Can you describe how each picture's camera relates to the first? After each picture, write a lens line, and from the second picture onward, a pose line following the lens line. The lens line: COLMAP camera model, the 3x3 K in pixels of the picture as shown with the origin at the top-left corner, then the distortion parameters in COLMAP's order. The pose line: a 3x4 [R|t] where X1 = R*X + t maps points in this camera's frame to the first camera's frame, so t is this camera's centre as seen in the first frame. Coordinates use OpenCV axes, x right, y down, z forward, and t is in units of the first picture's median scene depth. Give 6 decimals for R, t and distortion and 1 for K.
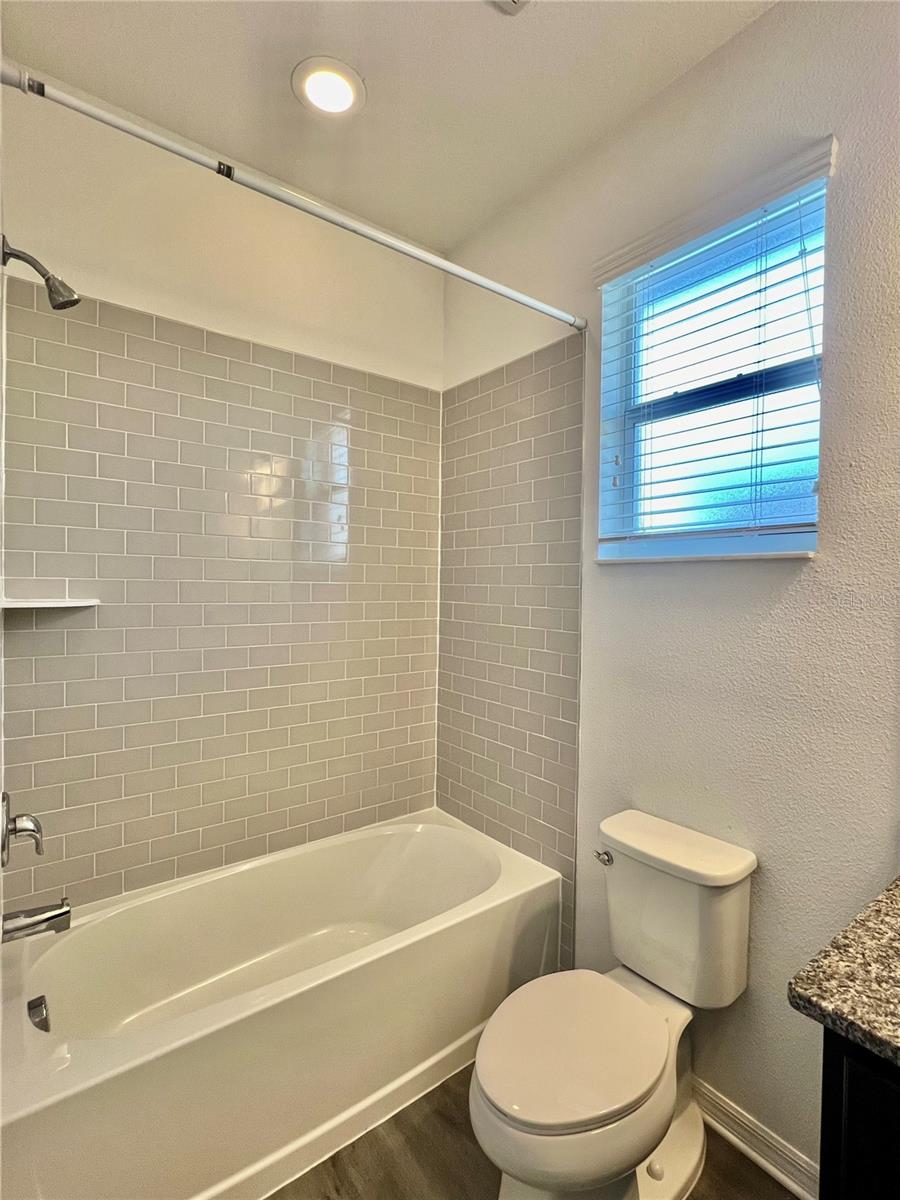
lens RADIAL K [[564.5, 0, 450.5], [0, 564.5, 599.7], [0, 0, 1]] dist [-0.000133, 0.000196]
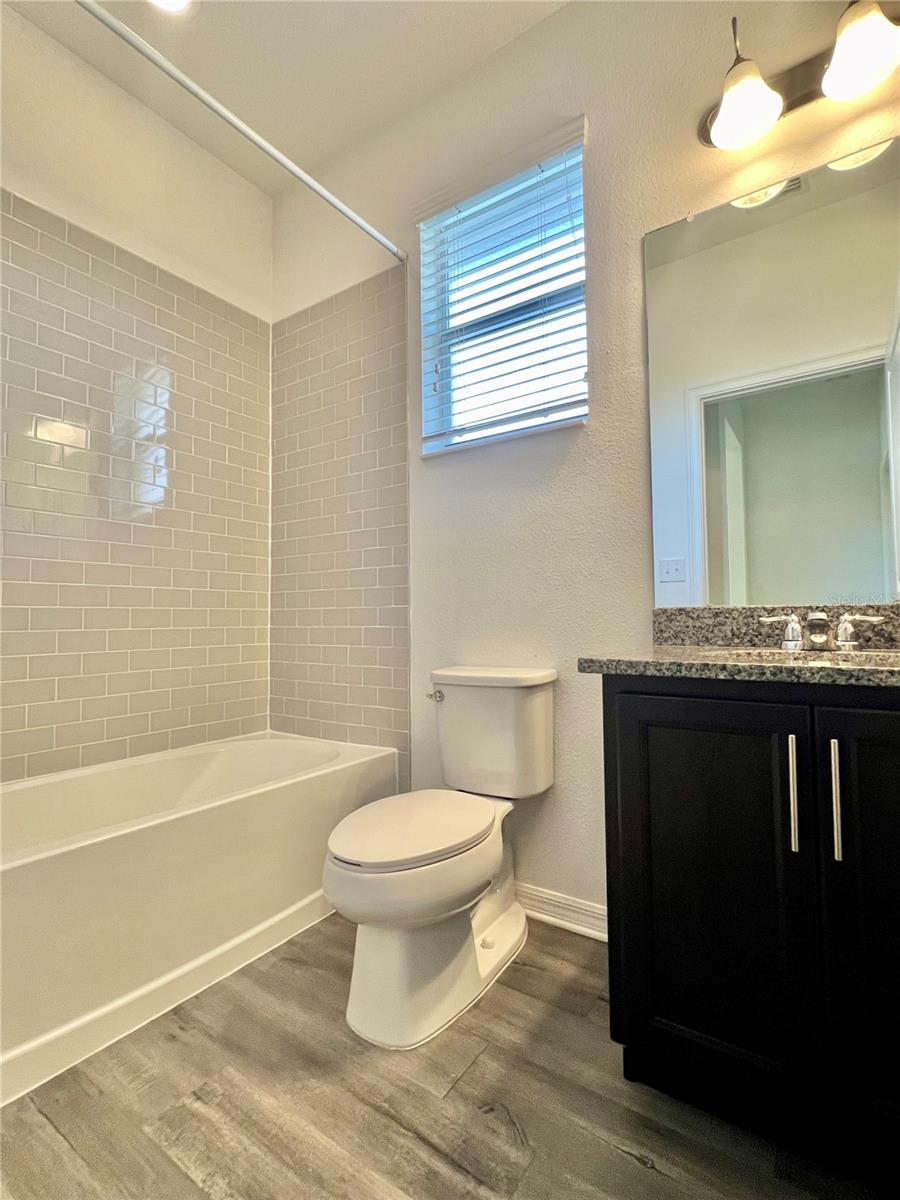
lens RADIAL K [[564.5, 0, 448.9], [0, 564.5, 599.4], [0, 0, 1]] dist [-0.000133, 0.000196]
pose [[0.950856, -0.010263, 0.309462, -0.041479], [0.029562, 0.997894, -0.057738, 0.274511], [-0.308218, 0.064048, 0.949157, -0.072784]]
